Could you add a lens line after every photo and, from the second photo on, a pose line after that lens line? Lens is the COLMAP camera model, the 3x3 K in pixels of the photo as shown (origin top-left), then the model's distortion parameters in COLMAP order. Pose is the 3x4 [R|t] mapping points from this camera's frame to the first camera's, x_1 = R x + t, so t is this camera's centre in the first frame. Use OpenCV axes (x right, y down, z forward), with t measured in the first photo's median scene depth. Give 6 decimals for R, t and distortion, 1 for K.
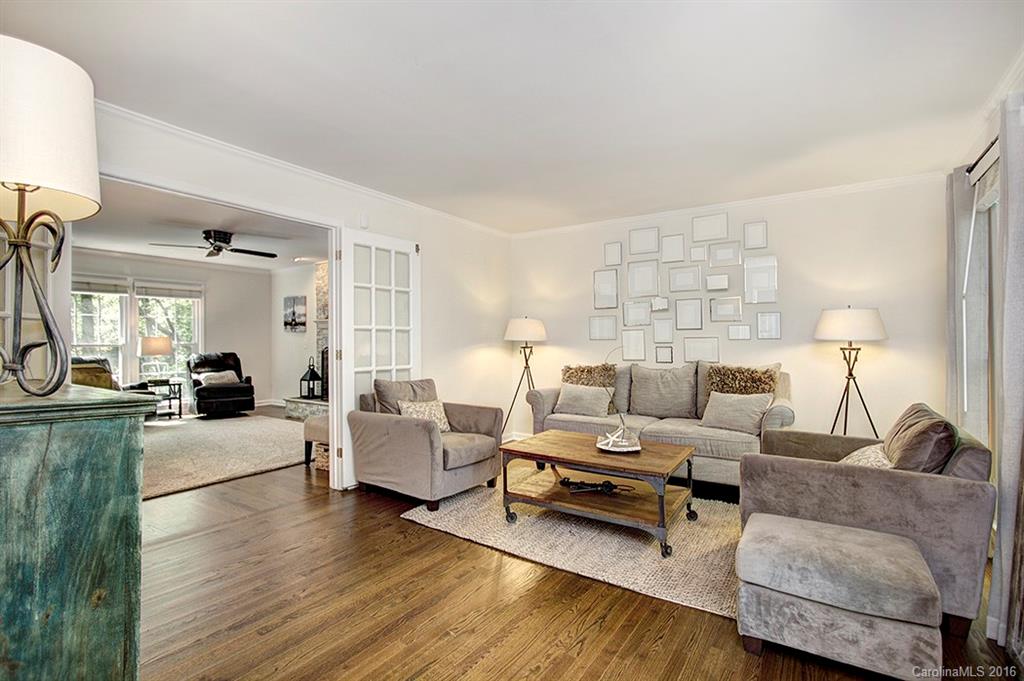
lens RADIAL K [[489.3, 0, 512.0], [0, 489.3, 340.5], [0, 0, 1]] dist [-0.000713, -0.000090]
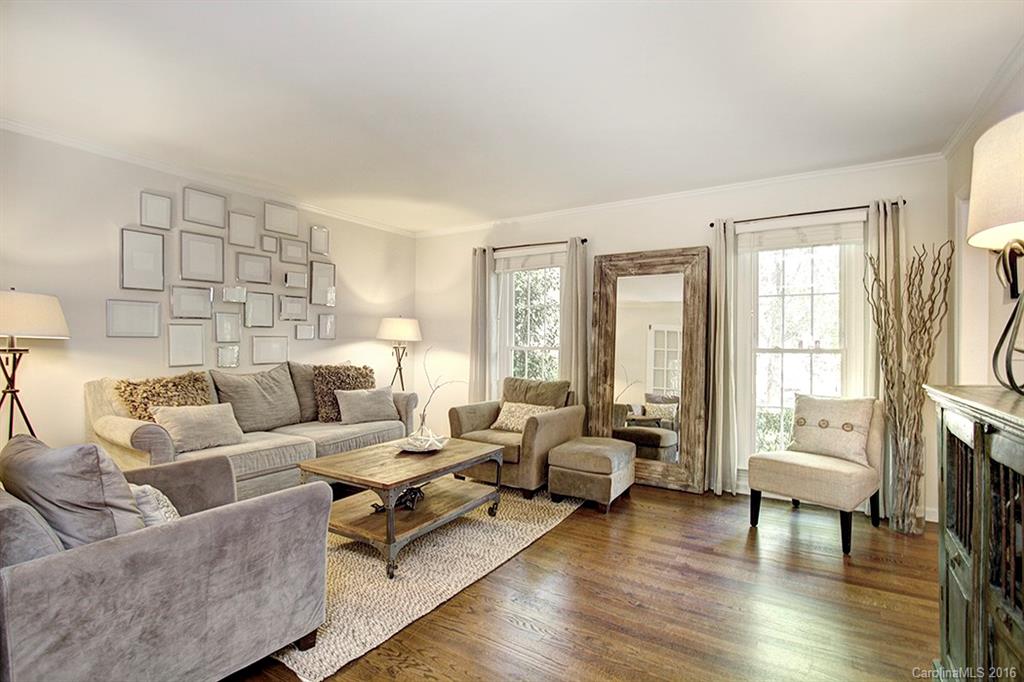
lens RADIAL K [[489.3, 0, 512.0], [0, 489.3, 341.0], [0, 0, 1]] dist [-0.000713, -0.000090]
pose [[-0.027417, 0.011997, 0.999552, -1.292331], [-0.000283, 0.999928, -0.012009, 0.031000], [-0.999624, -0.000612, -0.027412, 1.400457]]
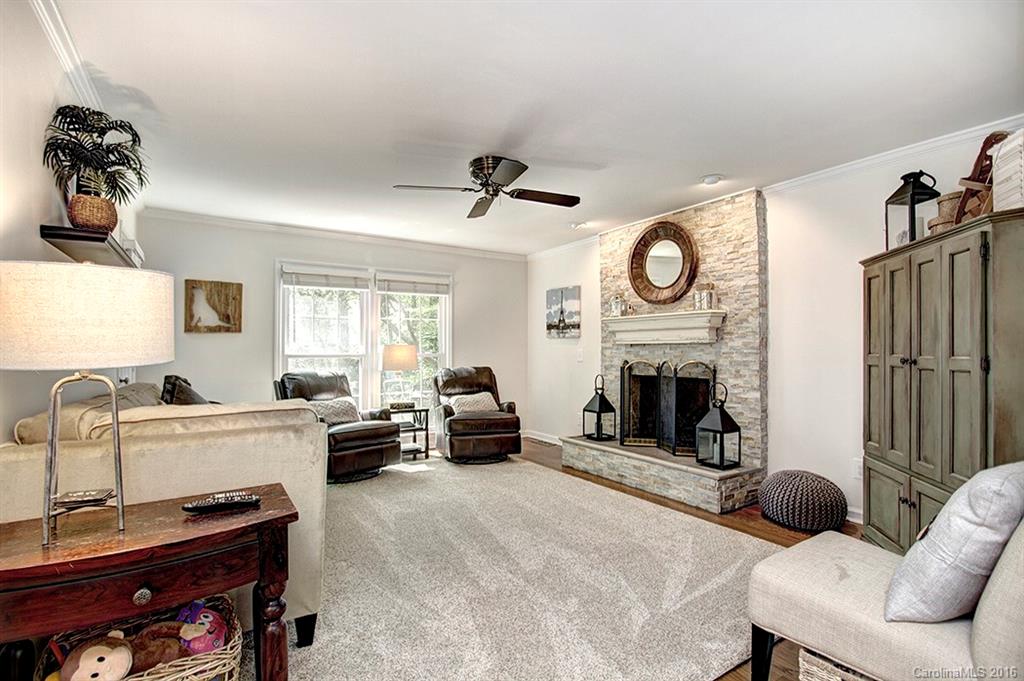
lens RADIAL K [[489.3, 0, 512.0], [0, 489.3, 340.5], [0, 0, 1]] dist [-0.000713, -0.000090]
pose [[0.923815, -0.009272, -0.382727, -0.270588], [0.000873, 0.999755, -0.022115, 0.001831], [0.382839, 0.020096, 0.923597, 0.359271]]
